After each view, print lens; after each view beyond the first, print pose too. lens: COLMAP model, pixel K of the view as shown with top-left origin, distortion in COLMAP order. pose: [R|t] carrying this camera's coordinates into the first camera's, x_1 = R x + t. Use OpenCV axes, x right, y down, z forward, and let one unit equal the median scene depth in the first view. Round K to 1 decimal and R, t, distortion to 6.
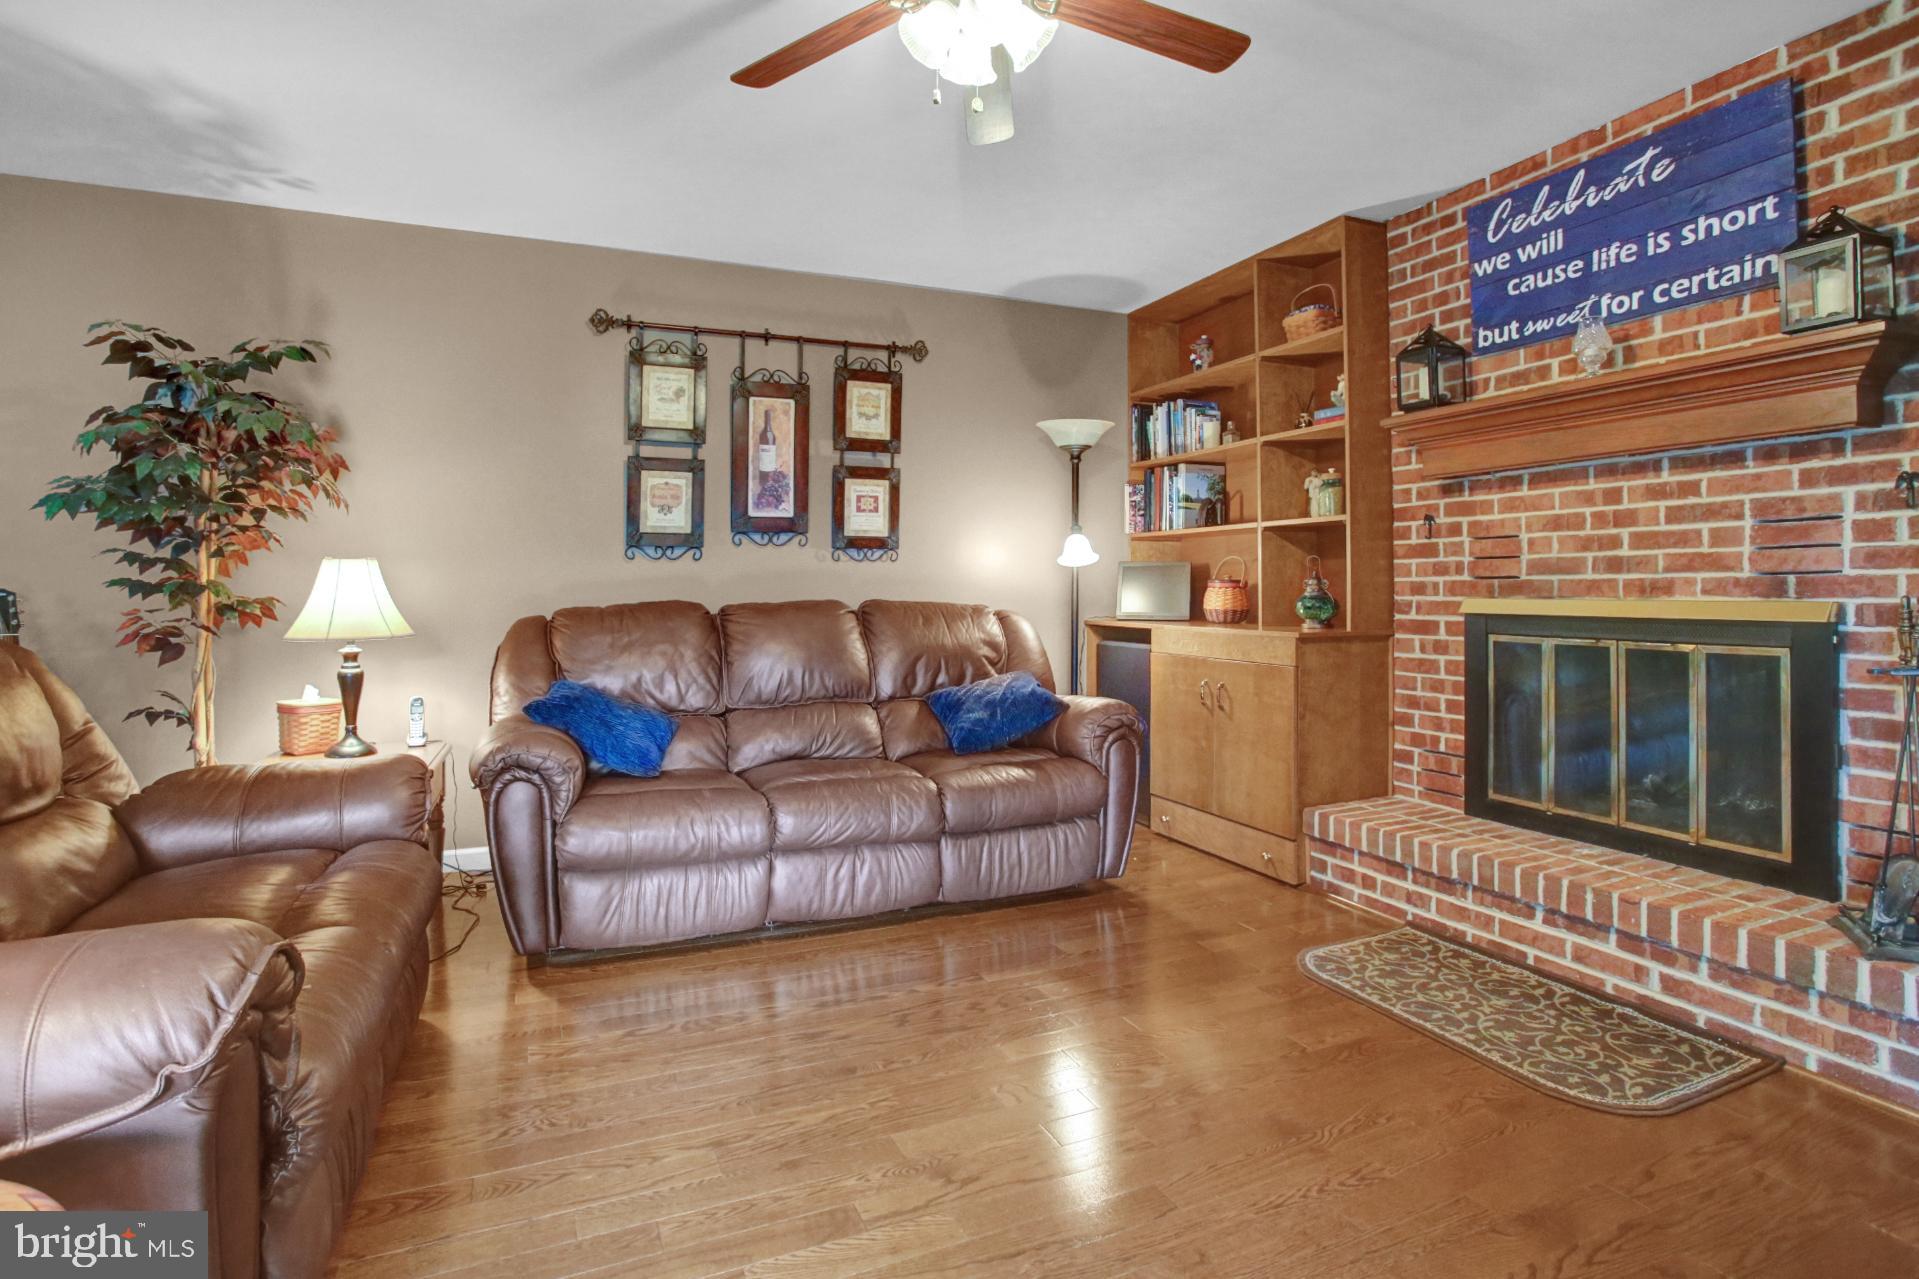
lens RADIAL K [[933.4, 0, 959.3], [0, 933.4, 580.7], [0, 0, 1]] dist [-0.068413, 0.026854]
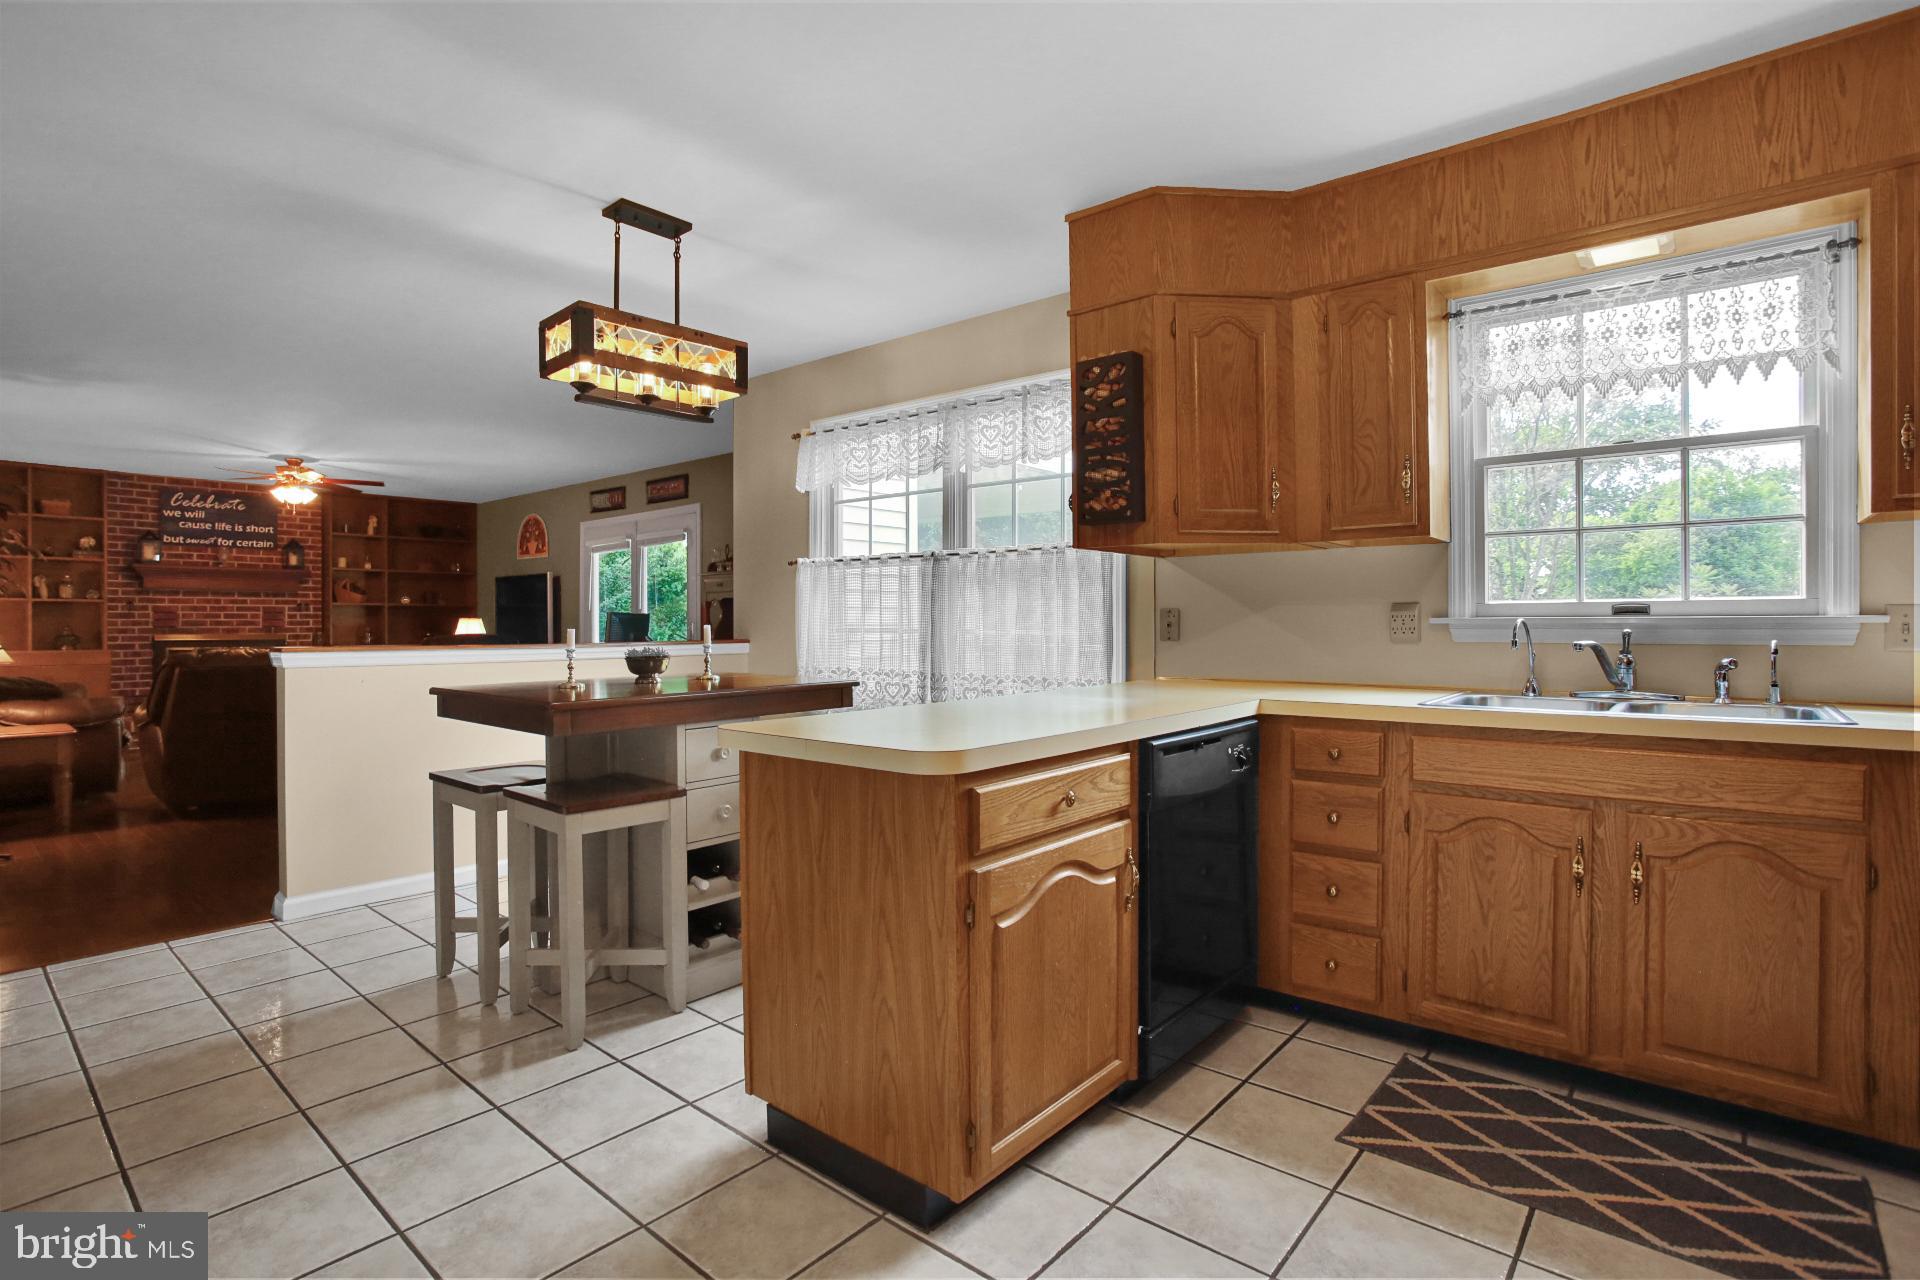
lens RADIAL K [[933.9, 0, 949.8], [0, 933.9, 631.9], [0, 0, 1]] dist [-0.068413, 0.026854]
pose [[-0.443643, -0.004600, 0.896192, -2.833186], [-0.007492, 0.999971, 0.001424, -0.010121], [-0.896172, -0.006083, -0.443665, 0.096891]]
